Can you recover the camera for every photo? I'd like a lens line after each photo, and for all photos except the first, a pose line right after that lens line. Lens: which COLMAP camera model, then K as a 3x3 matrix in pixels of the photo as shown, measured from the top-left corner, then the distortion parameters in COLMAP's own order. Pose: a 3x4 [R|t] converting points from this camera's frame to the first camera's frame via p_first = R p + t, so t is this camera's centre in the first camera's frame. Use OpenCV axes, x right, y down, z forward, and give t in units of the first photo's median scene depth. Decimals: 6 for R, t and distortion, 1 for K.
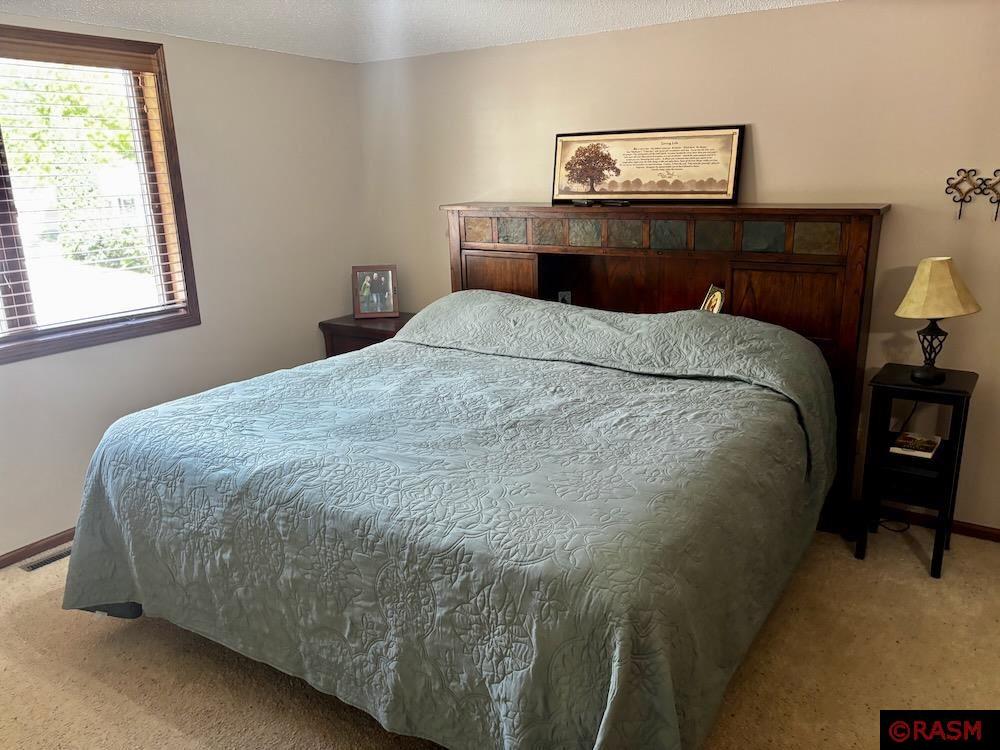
lens RADIAL K [[751.5, 0, 510.6], [0, 751.5, 378.8], [0, 0, 1]] dist [0.061716, -0.060412]
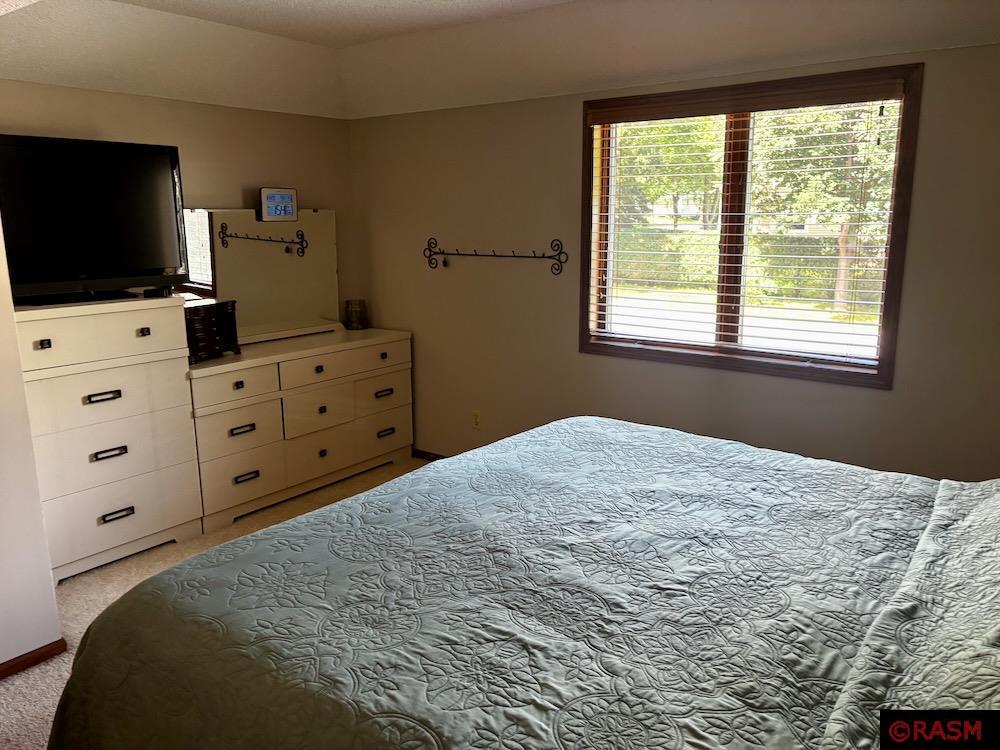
lens RADIAL K [[751.5, 0, 510.6], [0, 751.5, 378.8], [0, 0, 1]] dist [0.061716, -0.060412]
pose [[-0.090986, 0.236536, -0.967353, 0.618403], [-0.253432, 0.933901, 0.252193, -0.264029], [0.963065, 0.268105, -0.025026, 0.850892]]
